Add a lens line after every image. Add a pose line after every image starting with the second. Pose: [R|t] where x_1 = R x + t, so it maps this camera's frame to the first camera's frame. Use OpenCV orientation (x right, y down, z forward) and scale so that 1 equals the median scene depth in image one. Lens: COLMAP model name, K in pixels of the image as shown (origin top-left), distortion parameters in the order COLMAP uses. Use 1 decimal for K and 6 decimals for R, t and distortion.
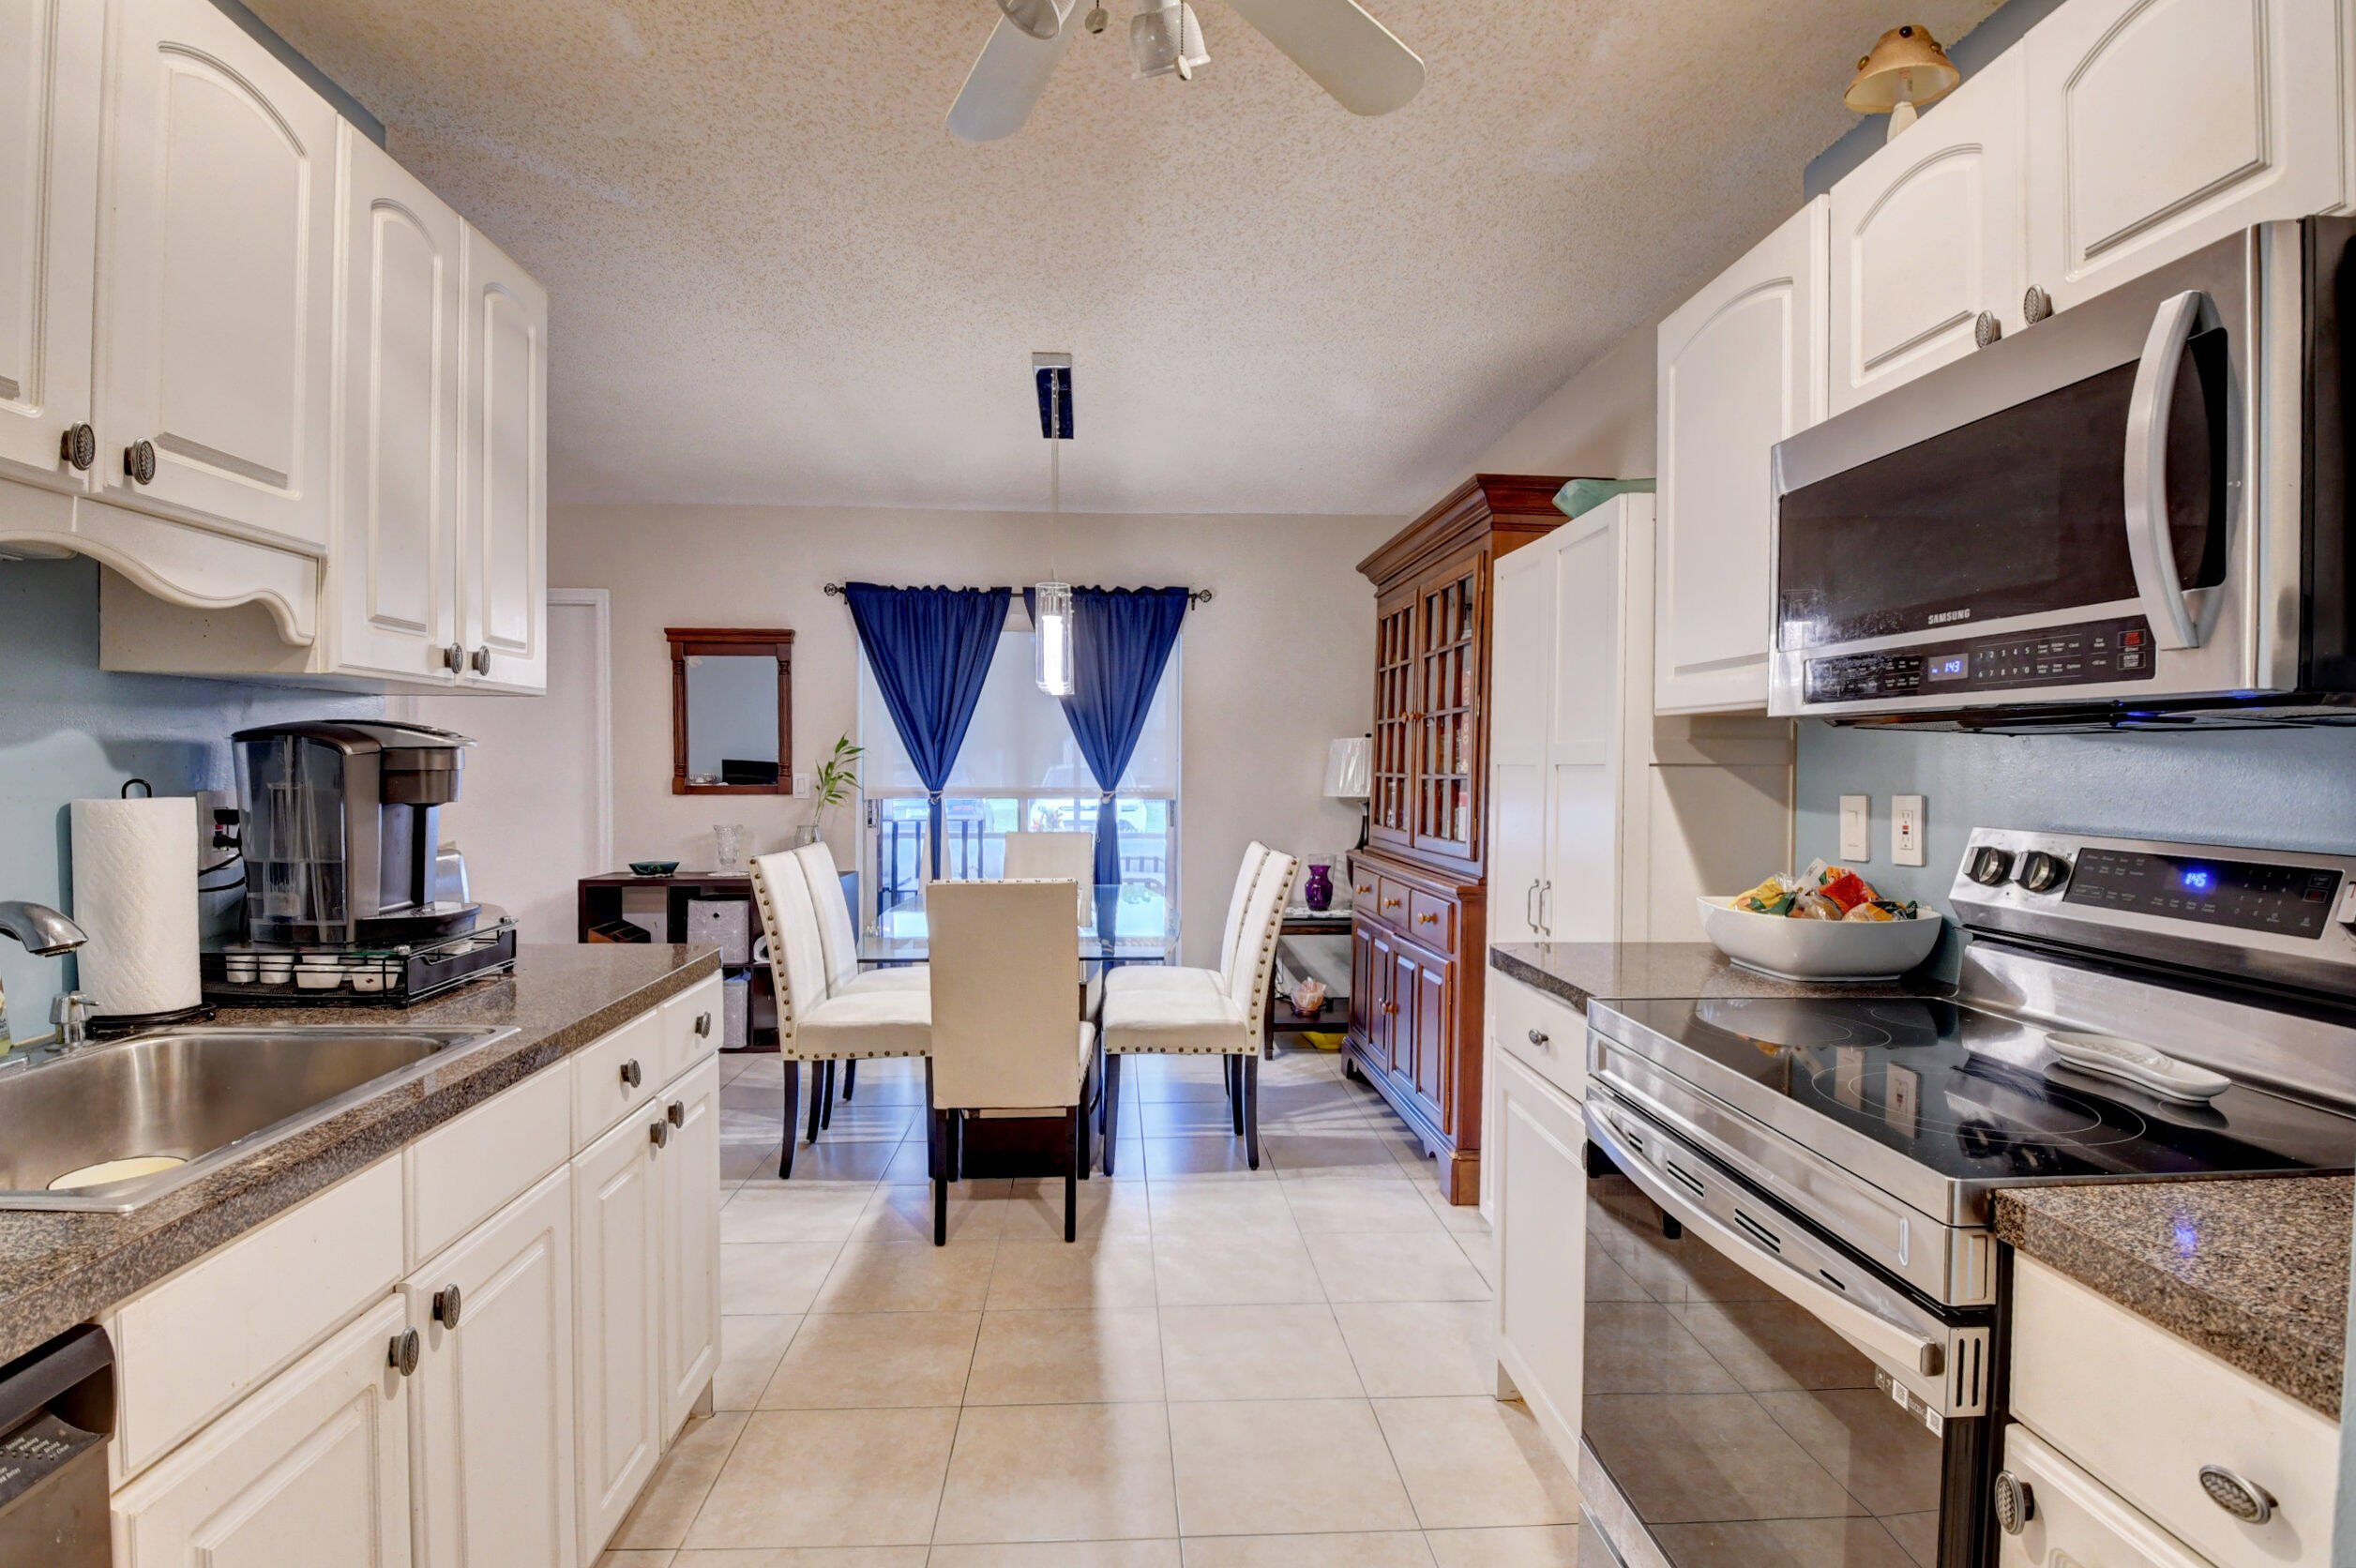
lens RADIAL K [[1160.2, 0, 1163.5], [0, 1160.2, 782.5], [0, 0, 1]] dist [0.026986, -0.037877]
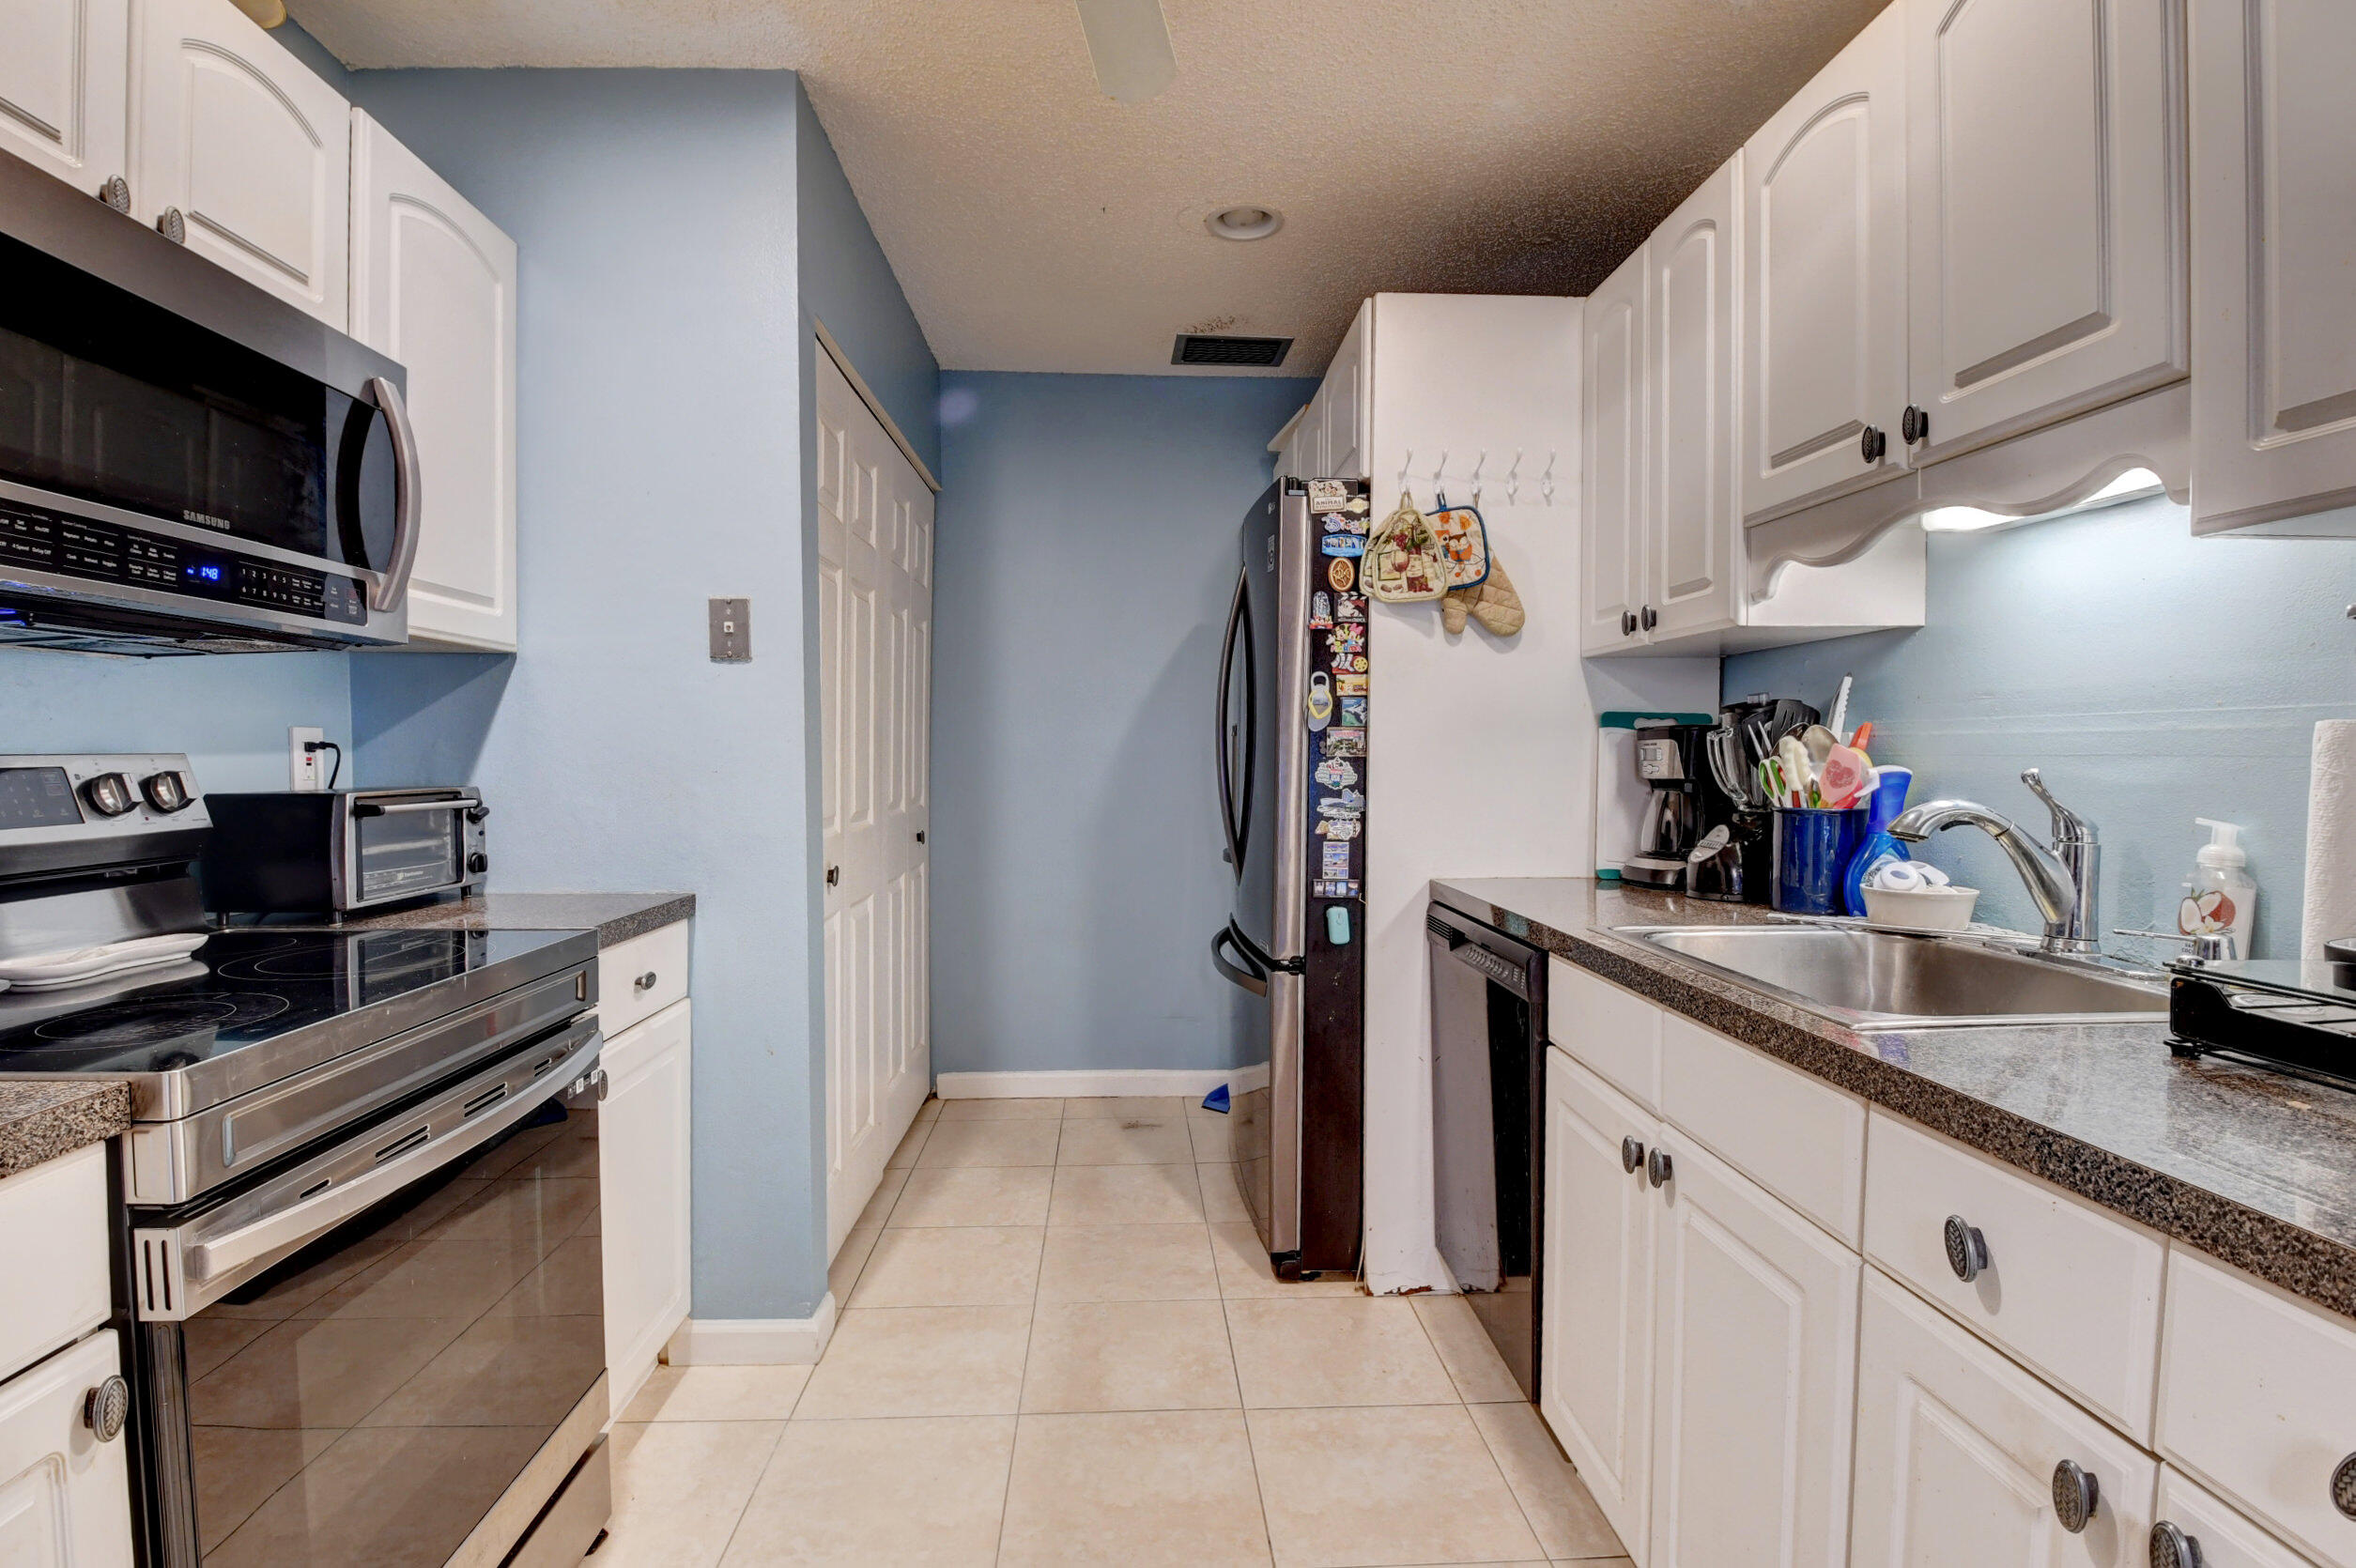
lens RADIAL K [[1112.0, 0, 1164.8], [0, 1112.0, 784.1], [0, 0, 1]] dist [0.011585, -0.020380]
pose [[-0.999970, -0.006308, -0.004413, -0.047445], [-0.006522, 0.998709, 0.050381, 0.010131], [0.004090, 0.050409, -0.998720, 0.749243]]
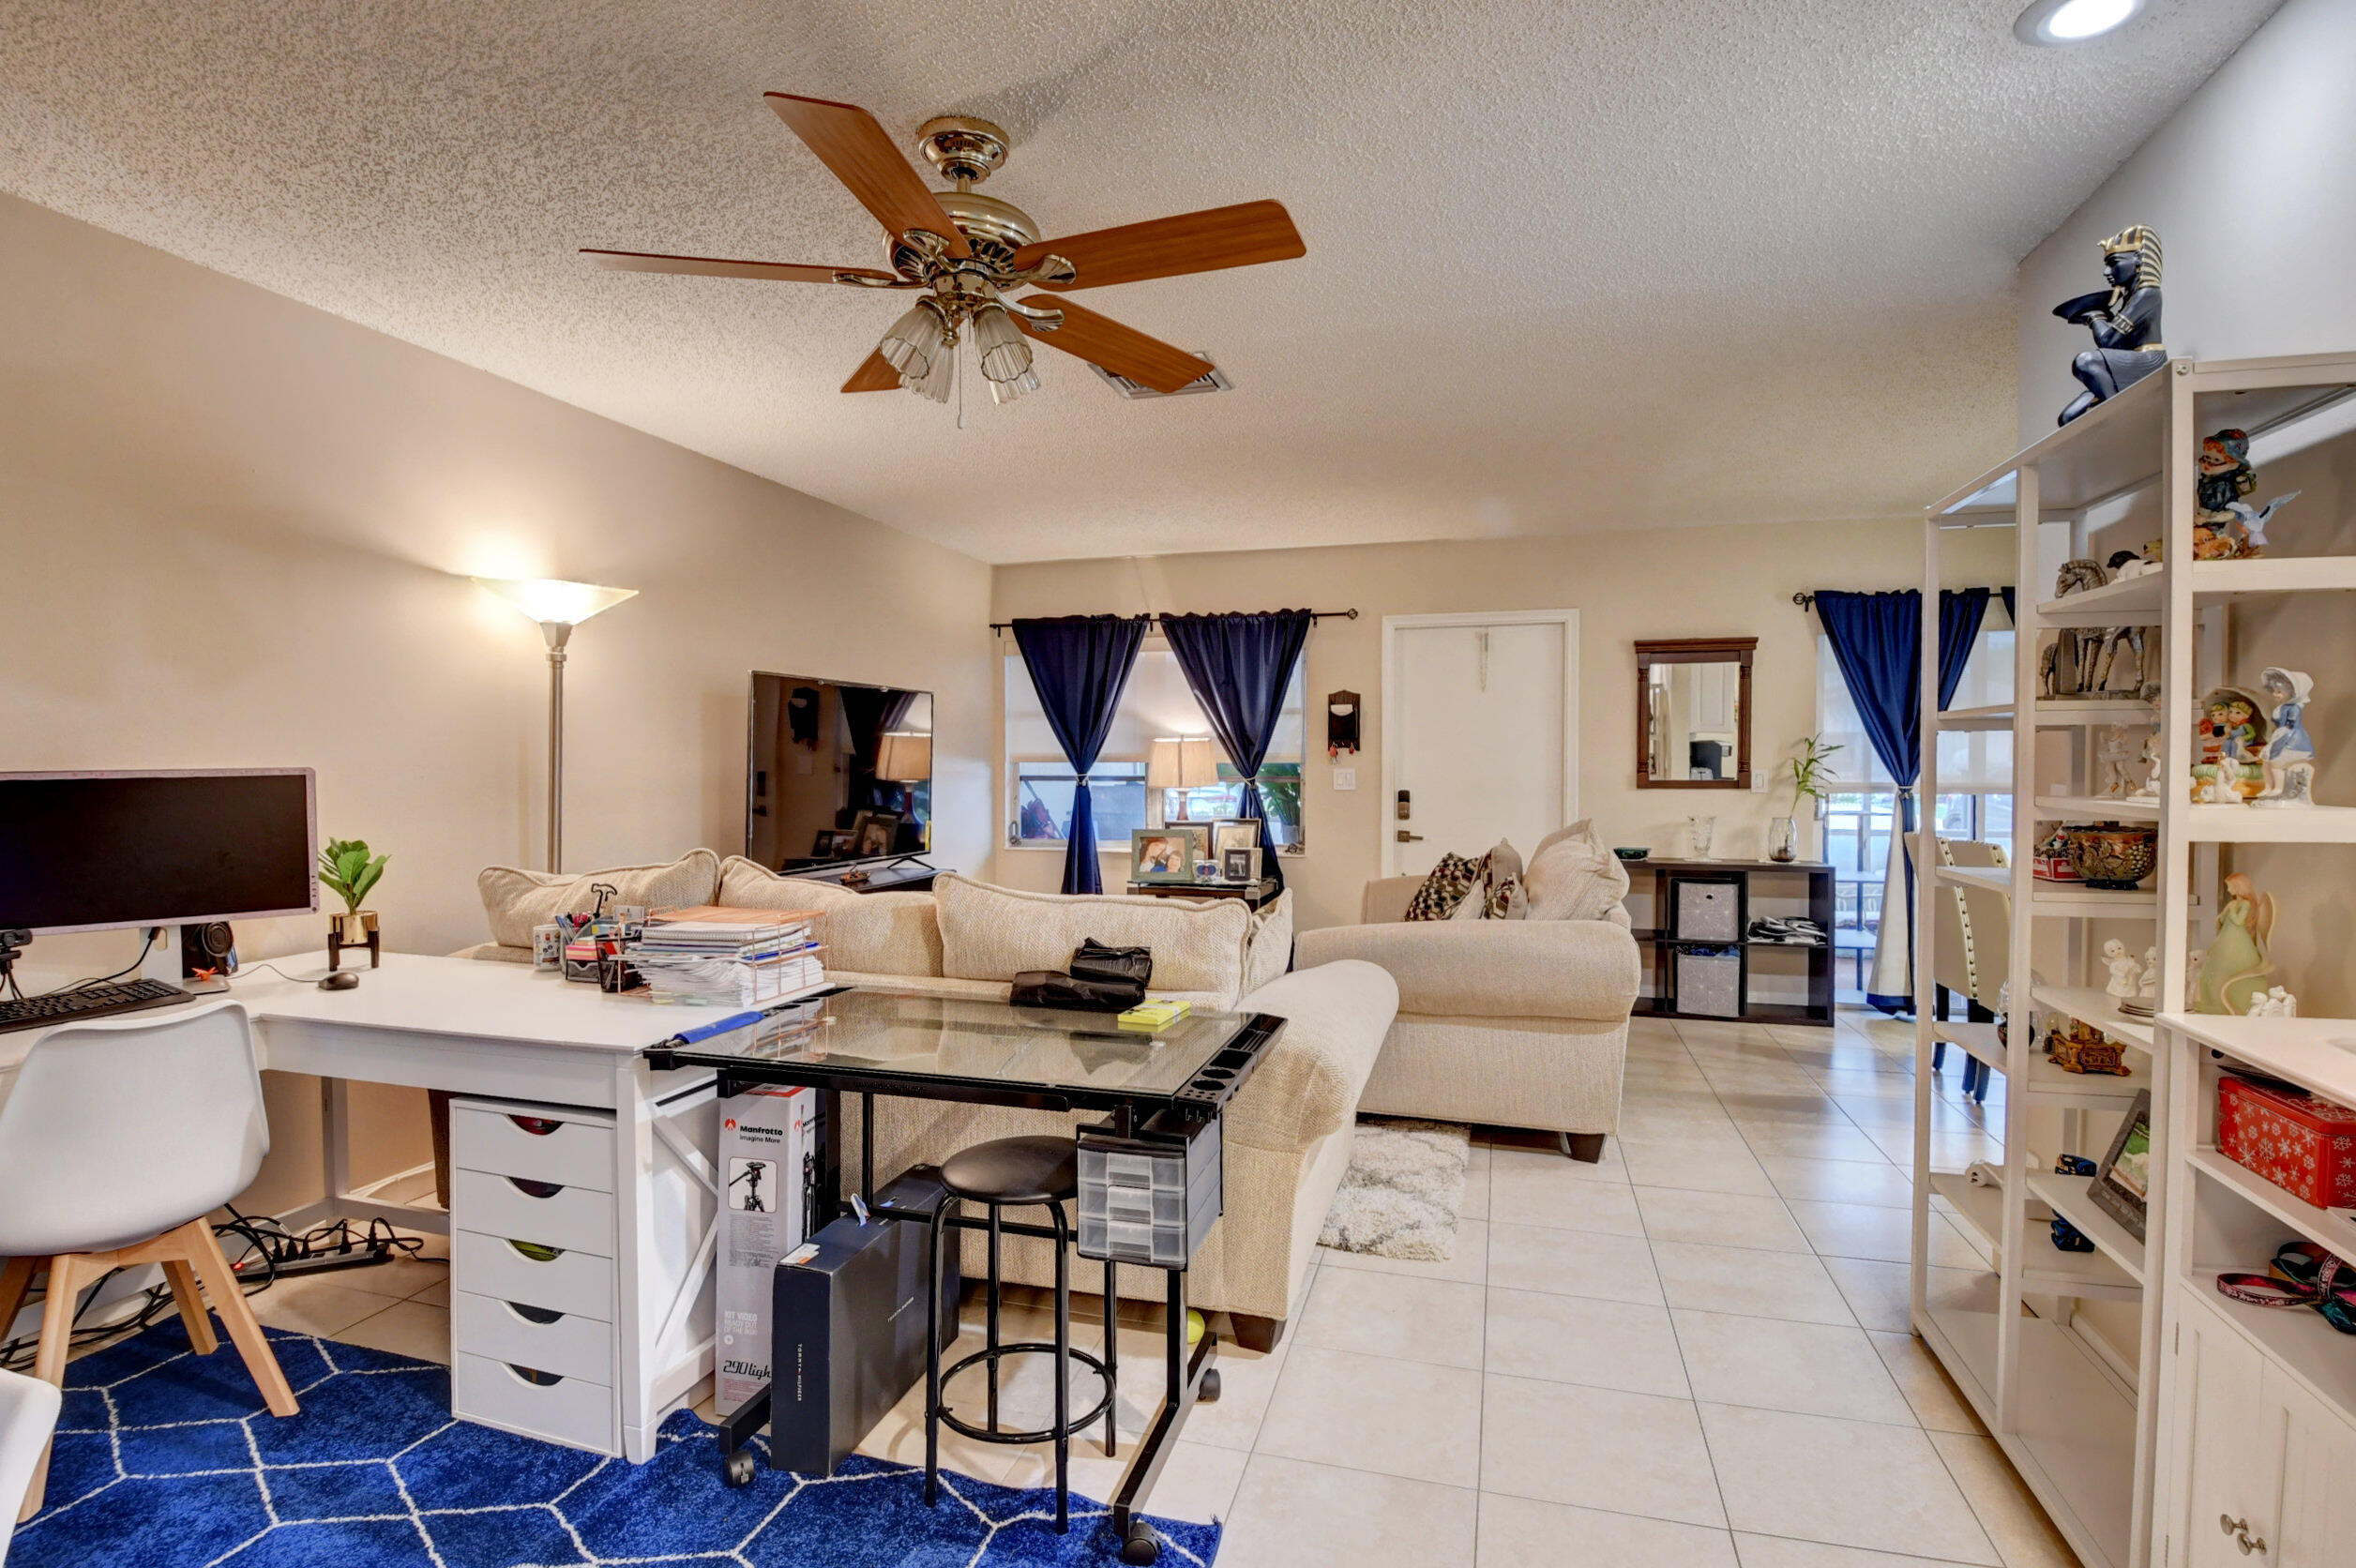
lens RADIAL K [[1160.2, 0, 1163.5], [0, 1160.2, 782.5], [0, 0, 1]] dist [0.026986, -0.037877]
pose [[0.951229, 0.003940, -0.308460, -0.771466], [-0.002572, 0.999985, 0.004841, 0.000800], [0.308474, -0.003812, 0.951225, -0.315399]]
